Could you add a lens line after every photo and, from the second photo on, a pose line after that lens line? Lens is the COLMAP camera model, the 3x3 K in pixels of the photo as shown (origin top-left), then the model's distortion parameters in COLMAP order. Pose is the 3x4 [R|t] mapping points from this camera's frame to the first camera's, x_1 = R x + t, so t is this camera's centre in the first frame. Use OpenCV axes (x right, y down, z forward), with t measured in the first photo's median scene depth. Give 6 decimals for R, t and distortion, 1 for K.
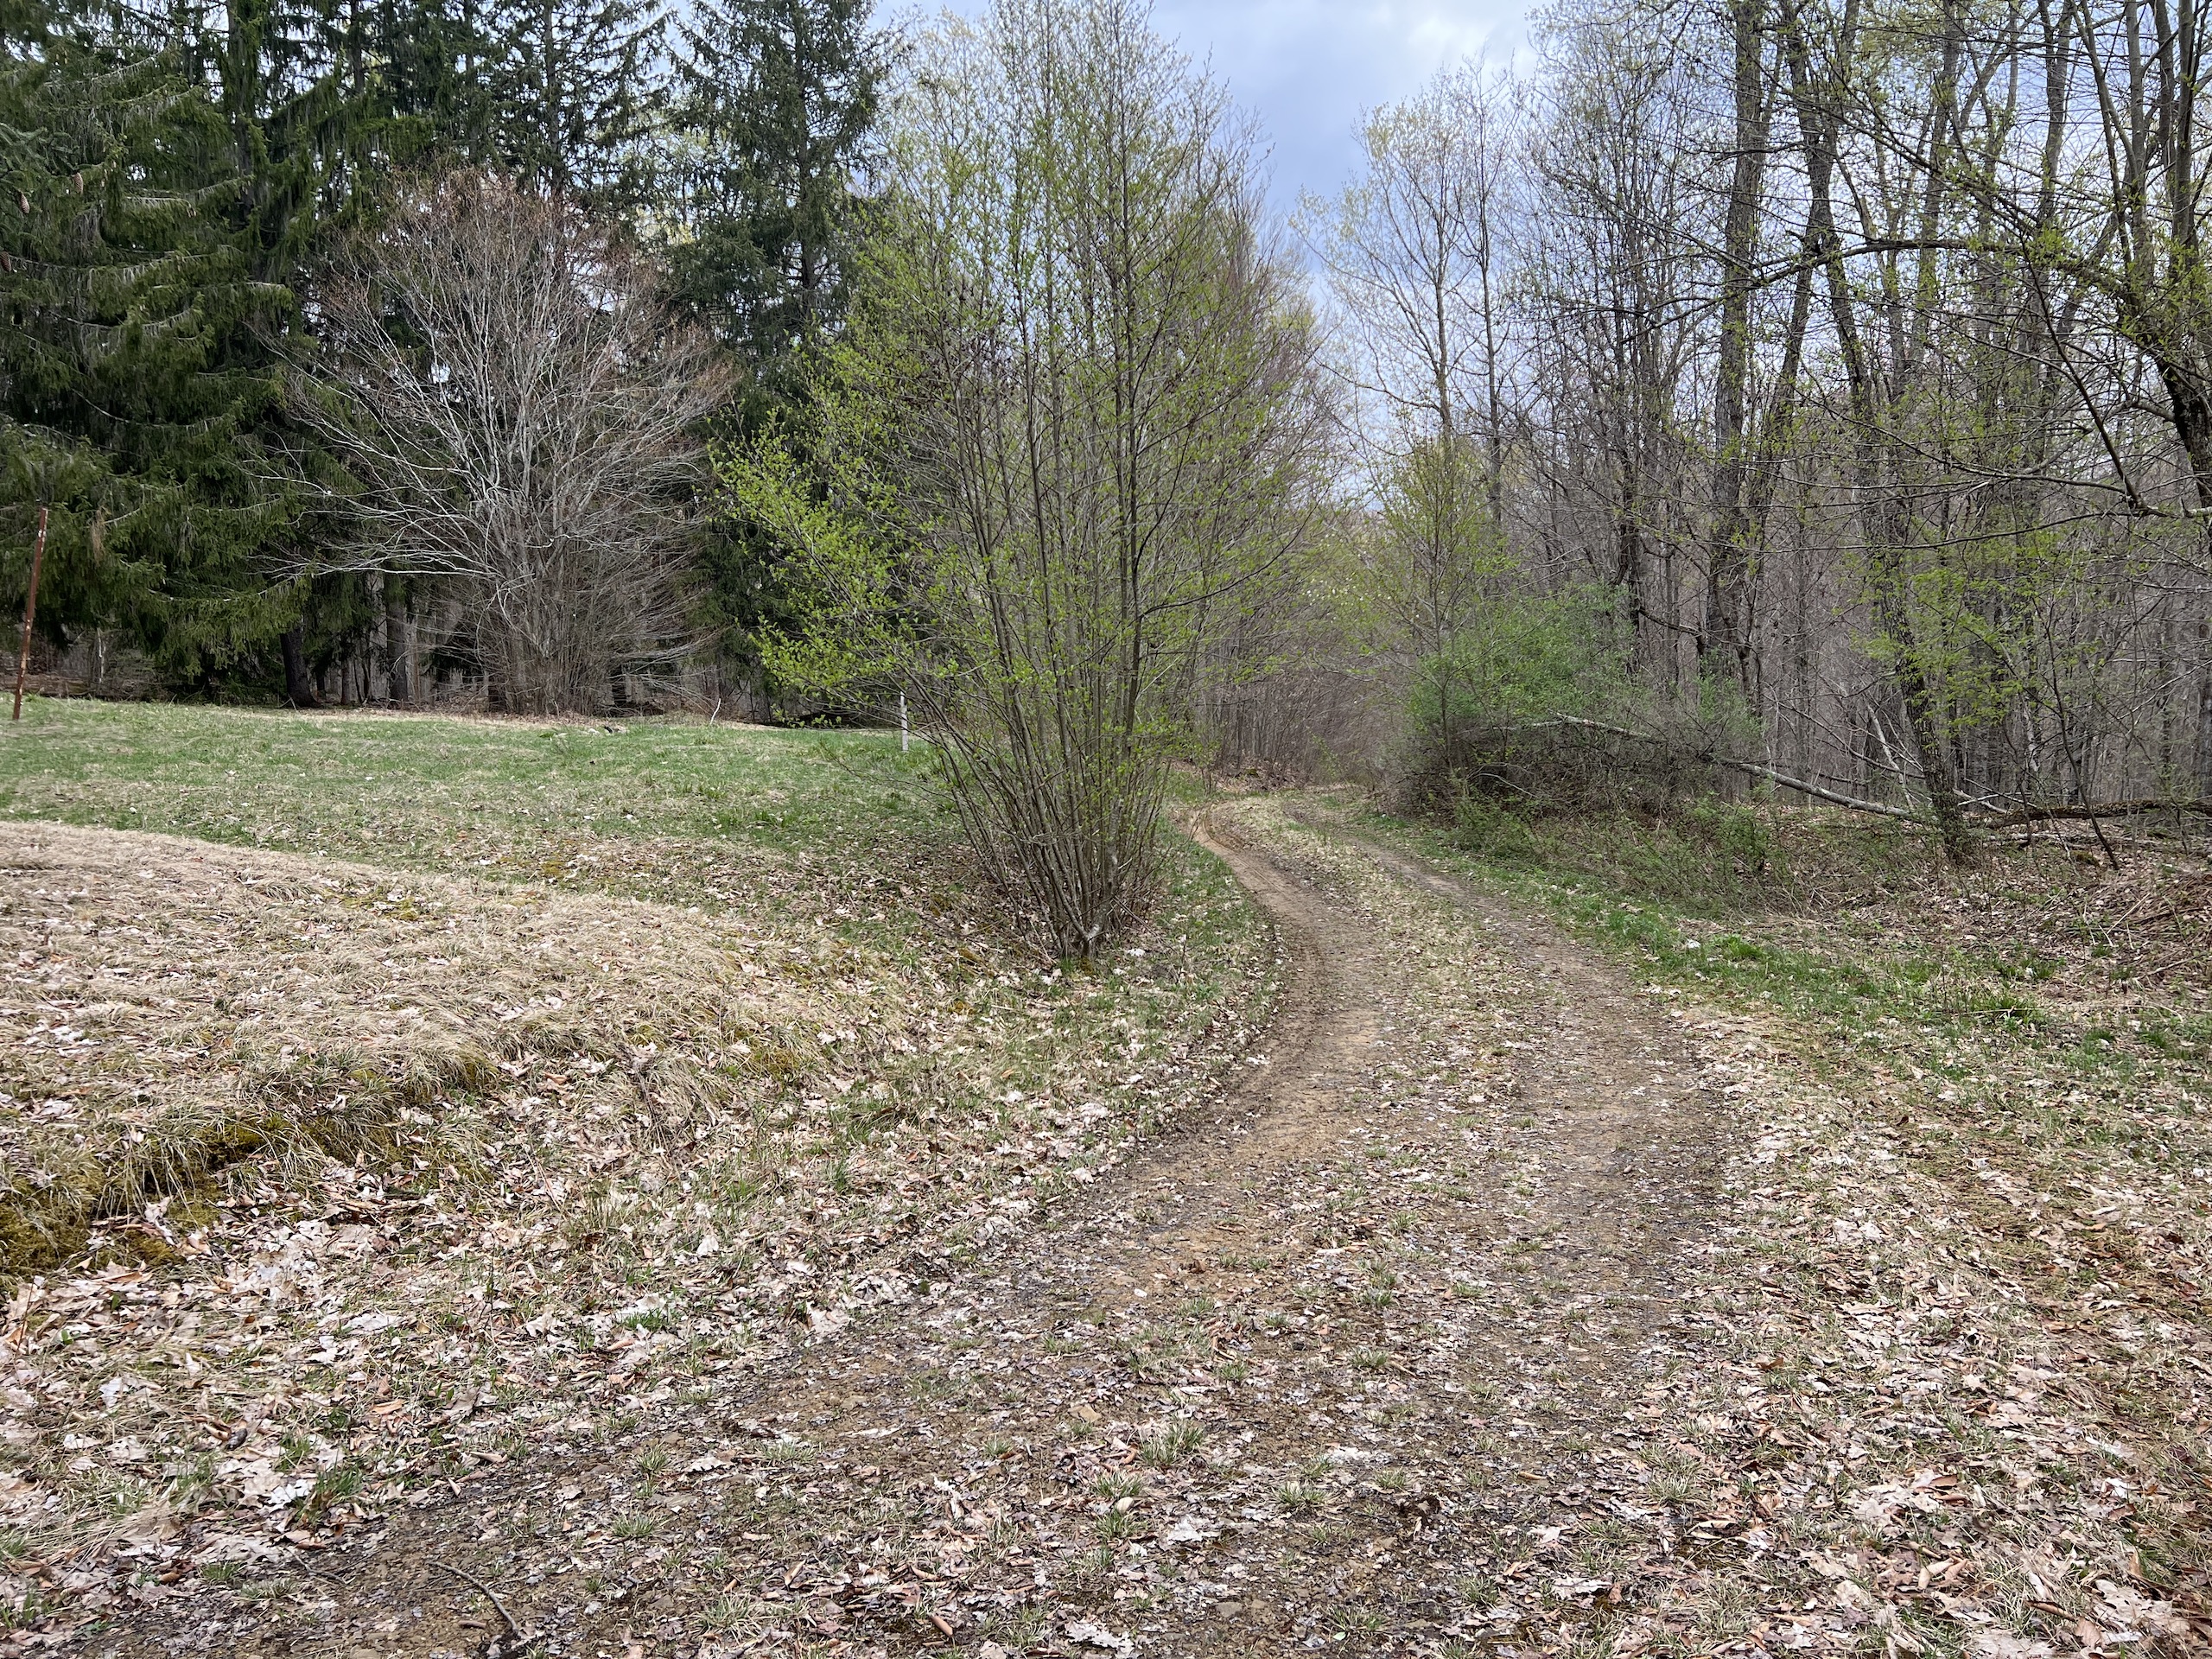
lens RADIAL K [[1696.7, 0, 1112.5], [0, 1696.7, 842.1], [0, 0, 1]] dist [0.053467, -0.061241]
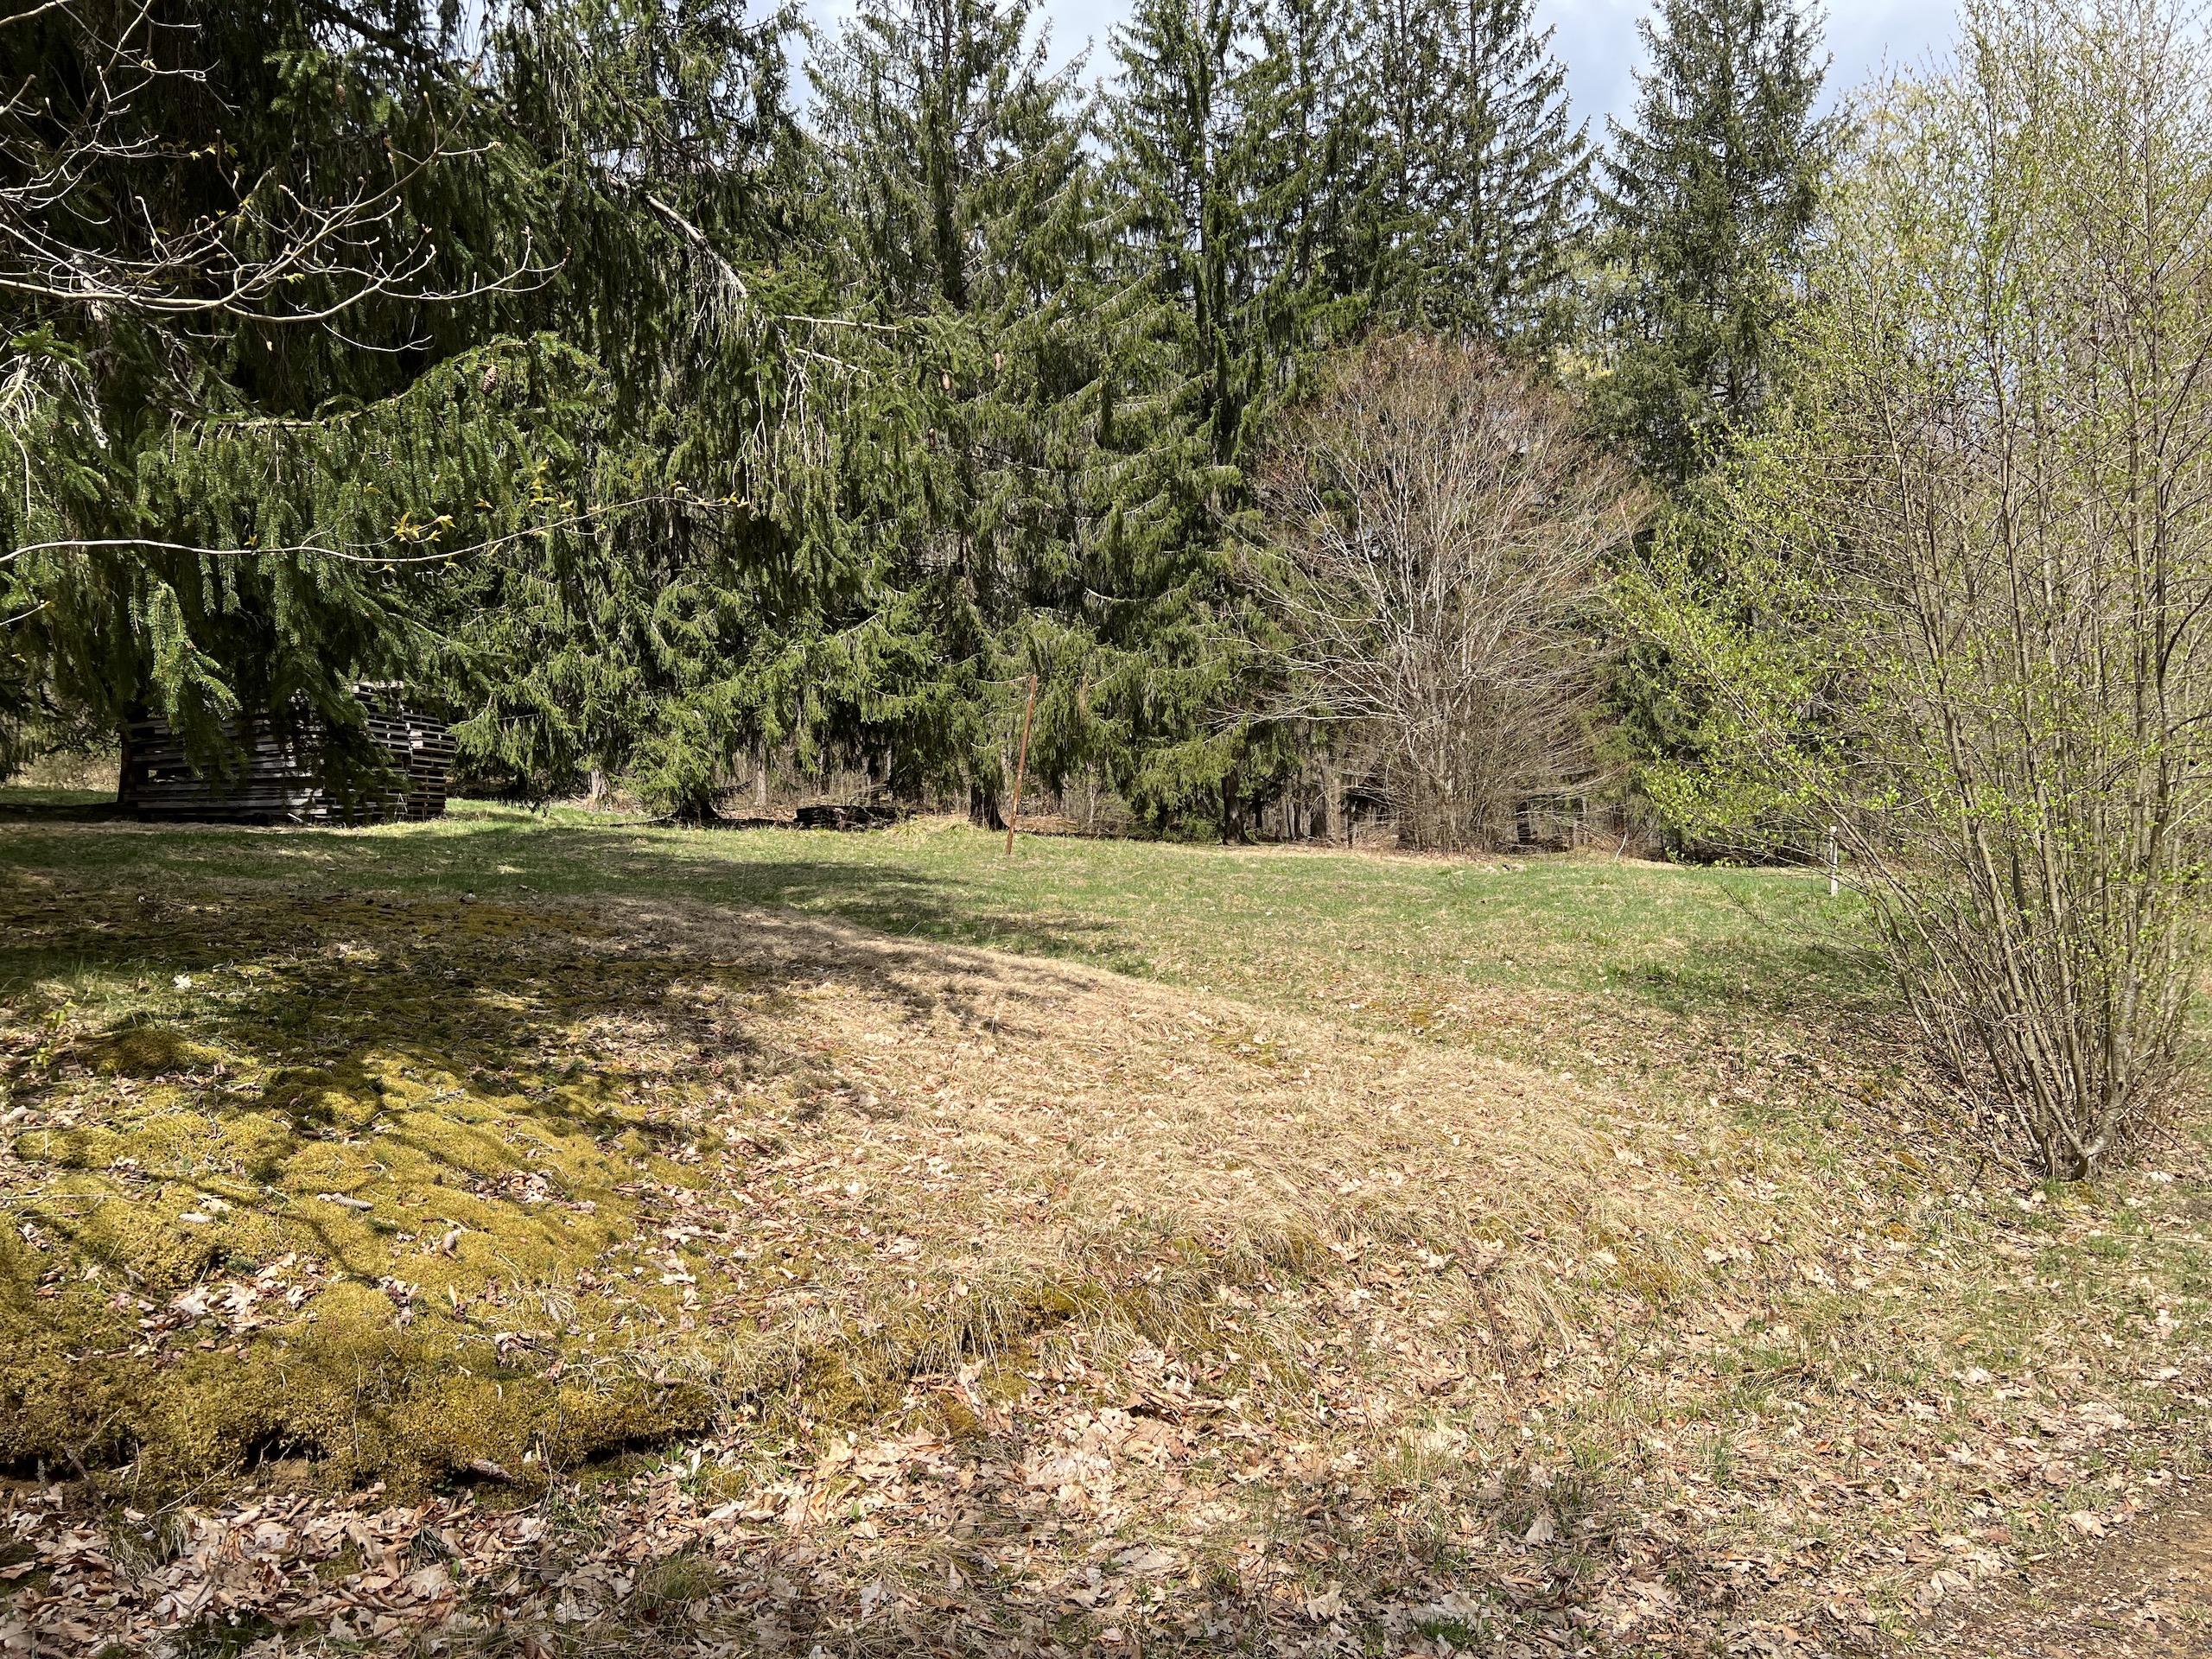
lens RADIAL K [[1696.7, 0, 1099.0], [0, 1696.7, 848.9], [0, 0, 1]] dist [0.053467, -0.061241]
pose [[0.862864, 0.003520, -0.505424, -0.008523], [-0.041837, 0.997042, -0.064481, -0.011675], [0.503702, 0.076784, 0.860458, 0.117809]]
